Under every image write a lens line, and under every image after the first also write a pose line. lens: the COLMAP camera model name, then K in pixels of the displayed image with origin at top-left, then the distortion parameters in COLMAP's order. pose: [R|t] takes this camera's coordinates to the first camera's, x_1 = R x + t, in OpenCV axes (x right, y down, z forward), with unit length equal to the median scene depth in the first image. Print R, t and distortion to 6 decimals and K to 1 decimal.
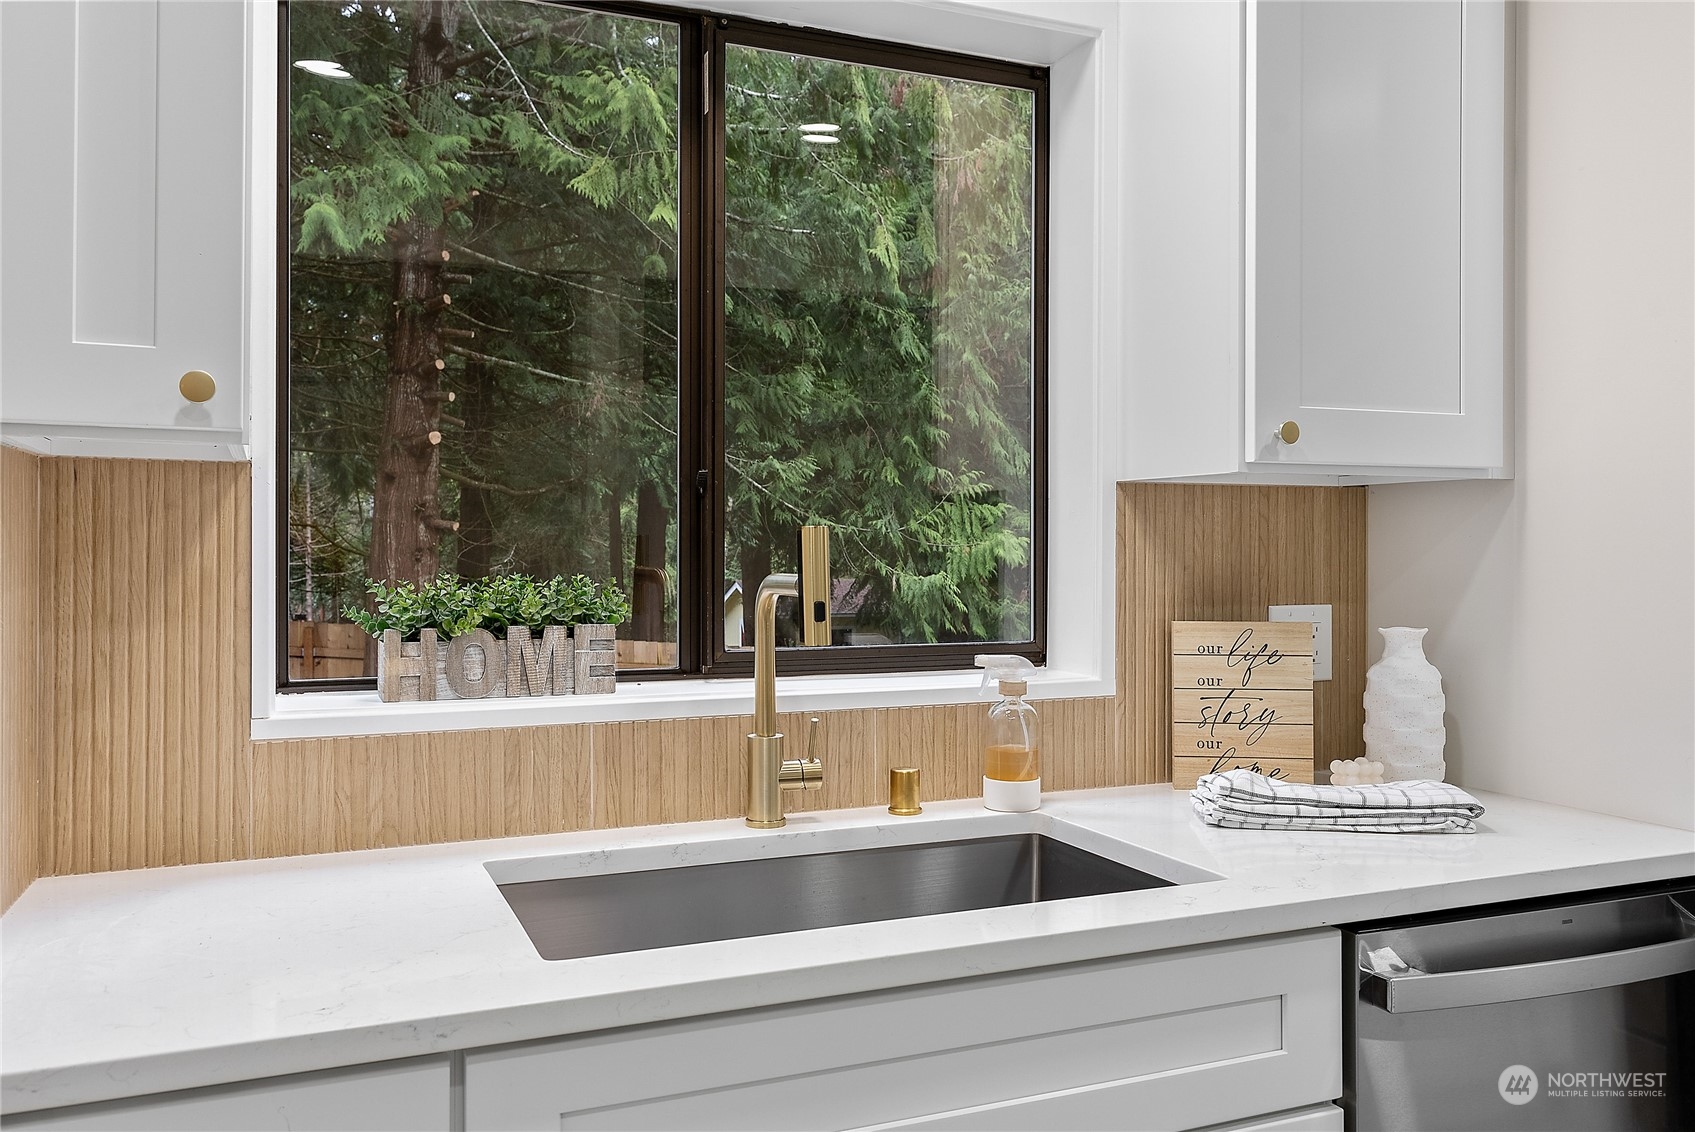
lens RADIAL K [[1331.9, 0, 848.9], [0, 1331.9, 556.2], [0, 0, 1]] dist [0.005485, -0.000228]
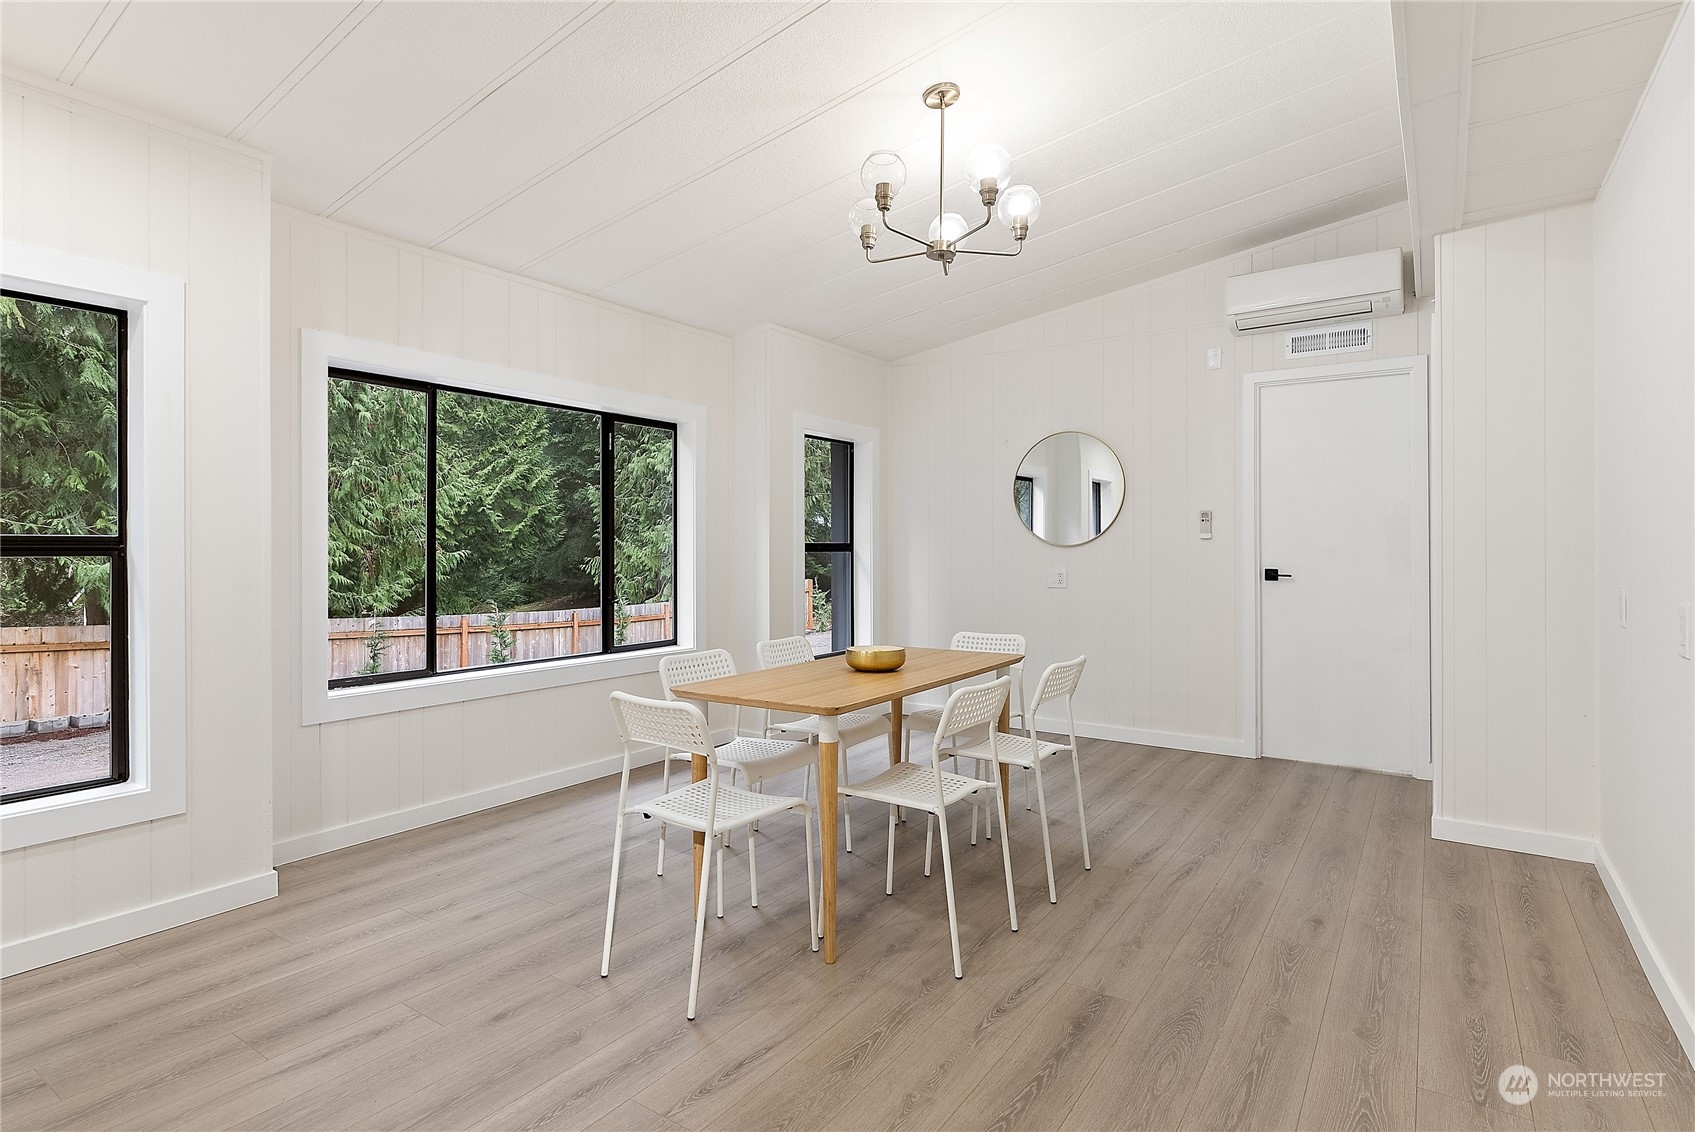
lens RADIAL K [[828.6, 0, 865.0], [0, 828.6, 553.9], [0, 0, 1]] dist [-0.000981, -0.001393]
pose [[0.835798, -0.005729, 0.549008, 1.936042], [0.006035, 0.999981, 0.001248, 0.074176], [-0.549005, 0.002270, 0.835816, -0.337635]]
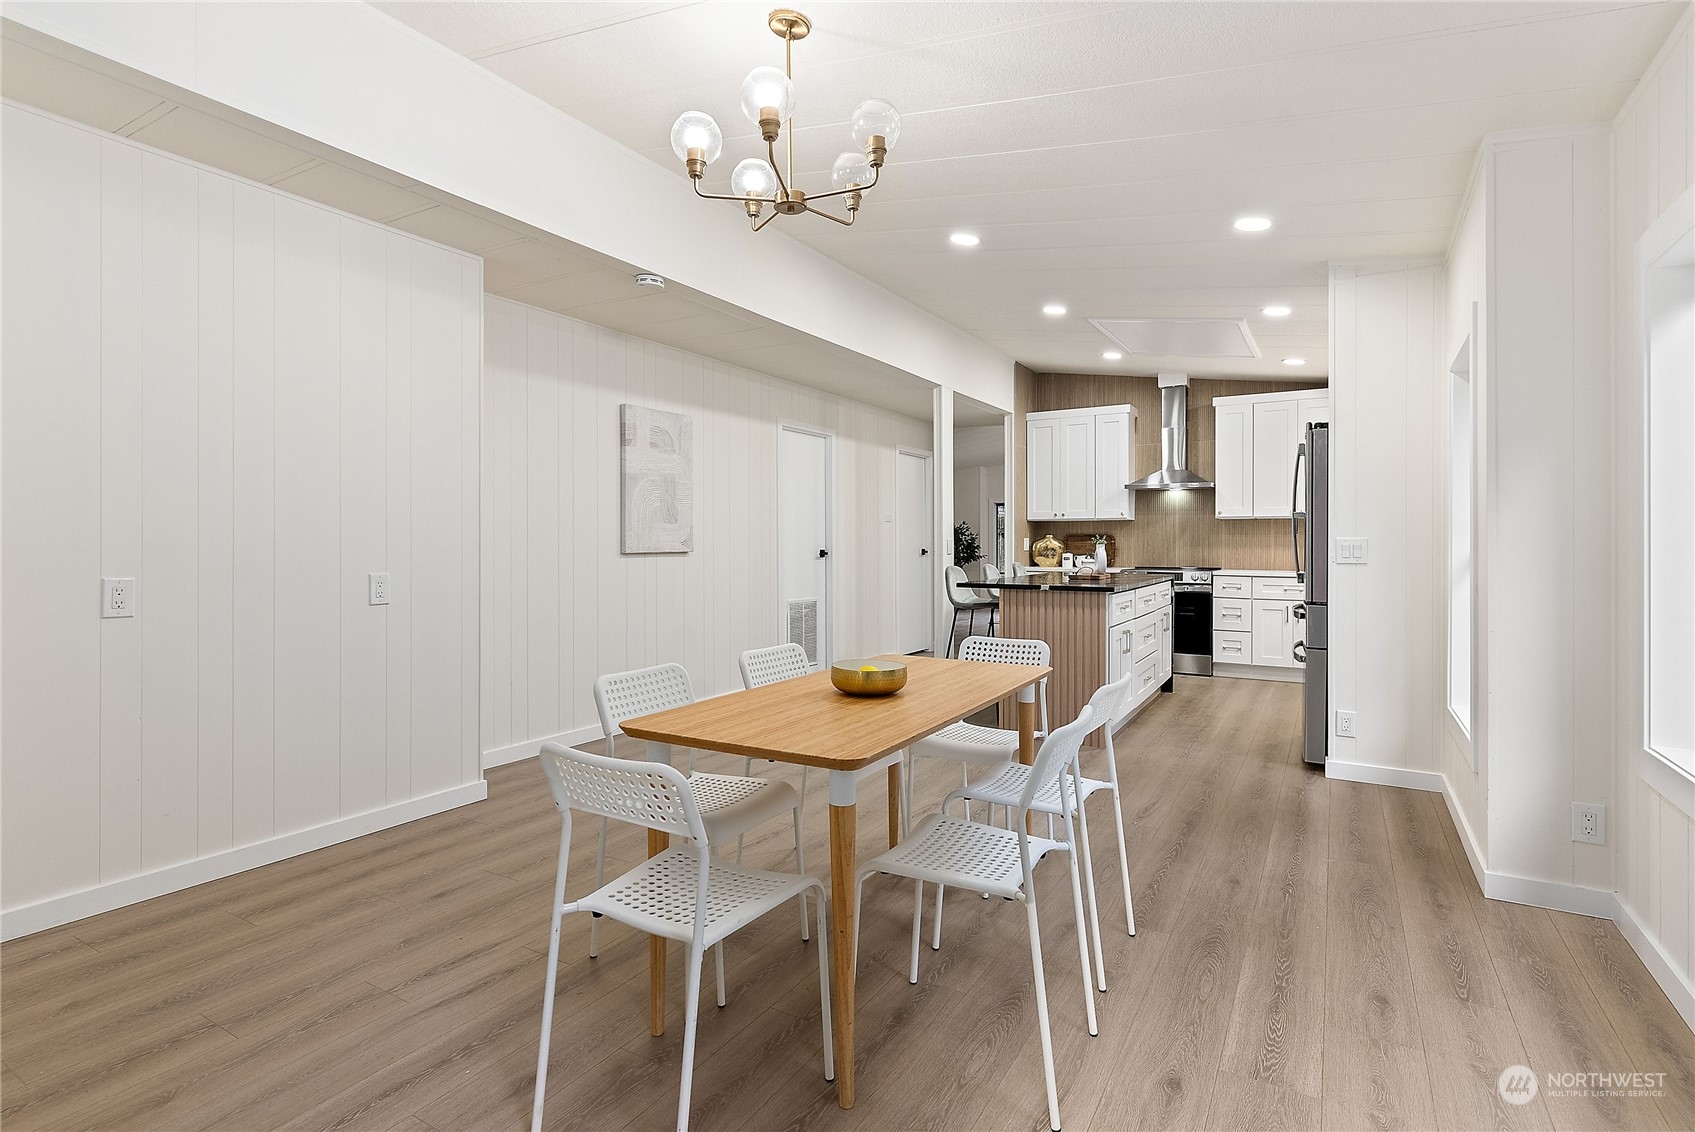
lens RADIAL K [[814.8, 0, 854.3], [0, 814.8, 542.8], [0, 0, 1]] dist [0.004051, -0.000997]
pose [[-0.801337, -0.004021, -0.598200, 3.726093], [-0.006289, 0.999979, 0.001703, 0.072900], [0.598180, 0.005127, -0.801345, 2.151100]]
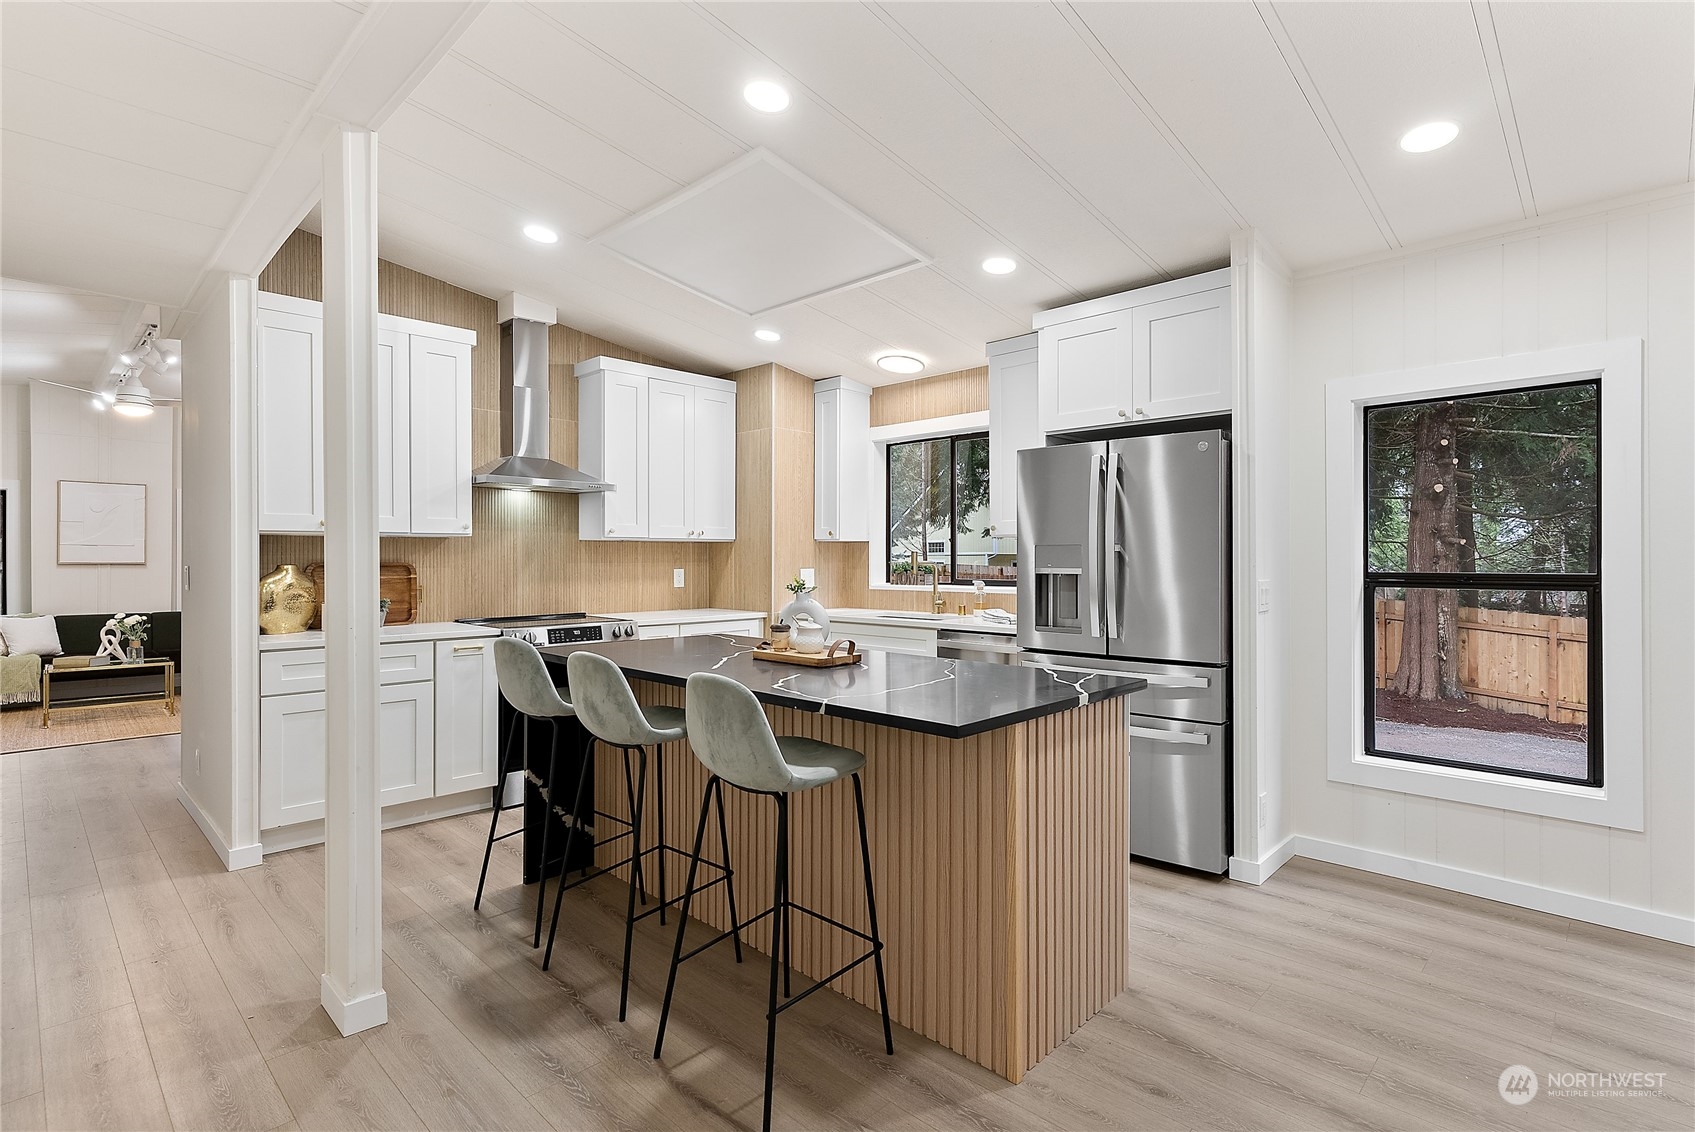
lens RADIAL K [[814.8, 0, 847.6], [0, 814.8, 551.6], [0, 0, 1]] dist [0.004051, -0.000997]
pose [[0.393339, -0.008372, -0.919355, 2.591694], [-0.002833, 0.999943, -0.010318, 0.010577], [0.919389, 0.006663, 0.393293, -0.464785]]
